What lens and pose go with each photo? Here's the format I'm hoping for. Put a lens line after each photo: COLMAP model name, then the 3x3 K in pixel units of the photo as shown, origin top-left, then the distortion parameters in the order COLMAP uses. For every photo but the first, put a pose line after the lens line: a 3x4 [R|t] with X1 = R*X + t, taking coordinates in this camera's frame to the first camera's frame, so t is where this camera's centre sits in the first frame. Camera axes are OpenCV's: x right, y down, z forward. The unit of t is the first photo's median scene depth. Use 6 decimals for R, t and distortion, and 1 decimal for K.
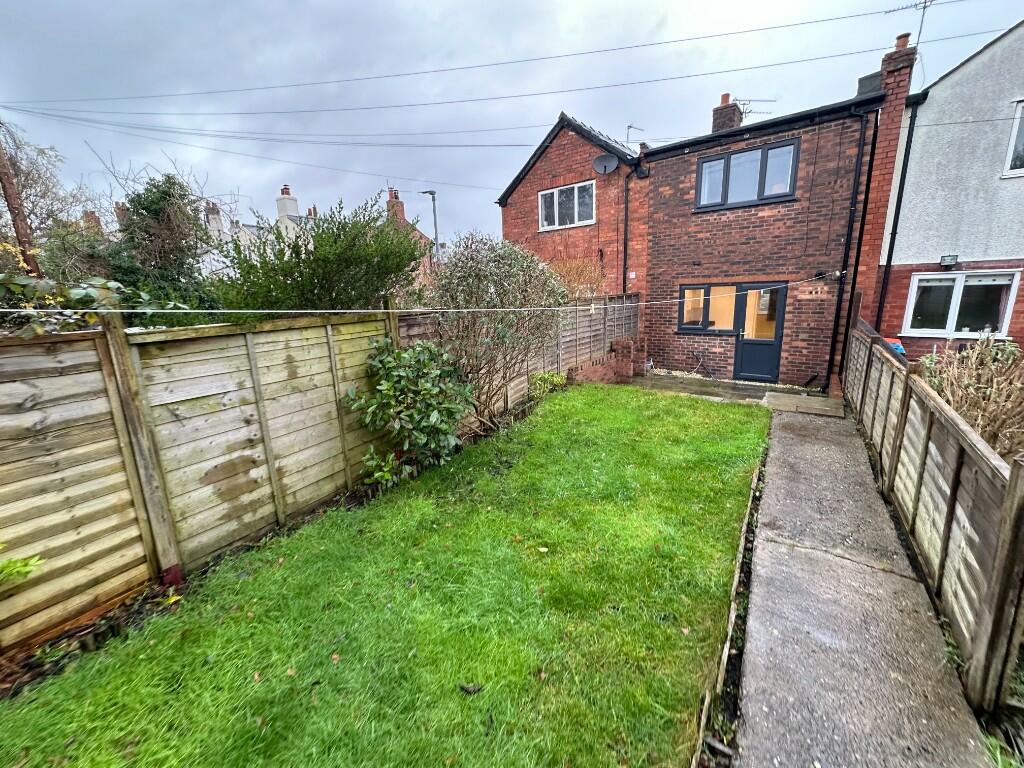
lens RADIAL K [[407.3, 0, 512.7], [0, 407.3, 382.5], [0, 0, 1]] dist [-0.001238, -0.000305]
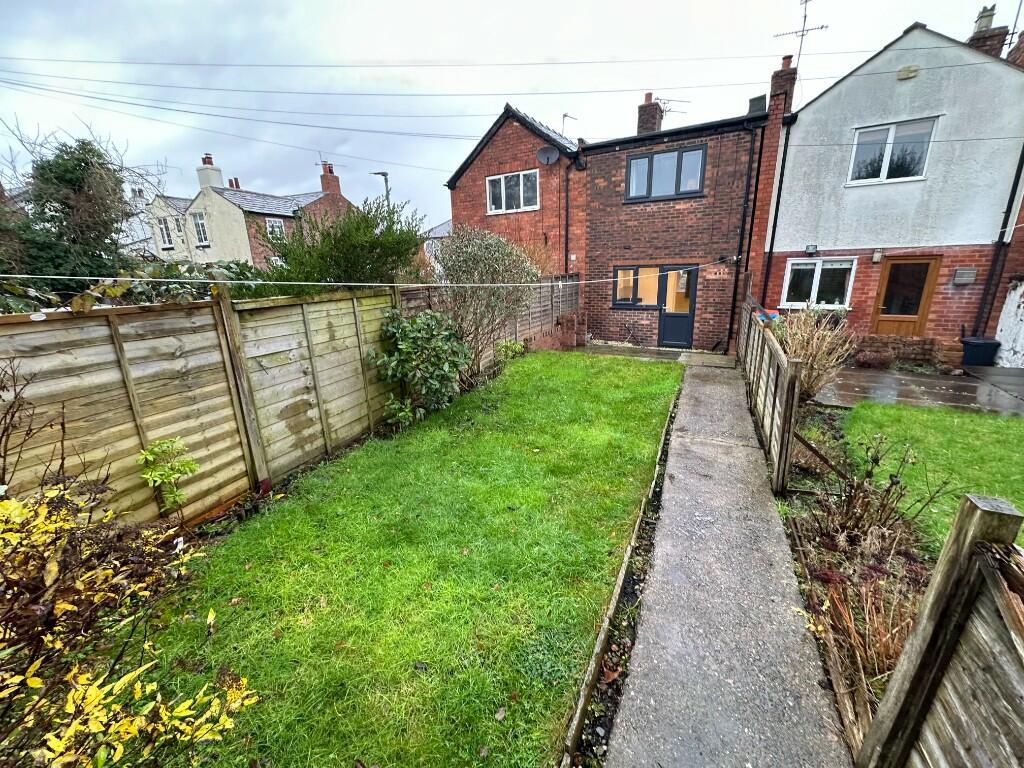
lens RADIAL K [[407.3, 0, 512.7], [0, 407.3, 382.5], [0, 0, 1]] dist [-0.001238, -0.000305]
pose [[0.987867, -0.035577, 0.151175, -0.107289], [0.028290, 0.998344, 0.050082, 0.043778], [-0.152706, -0.045198, 0.987238, -0.205101]]
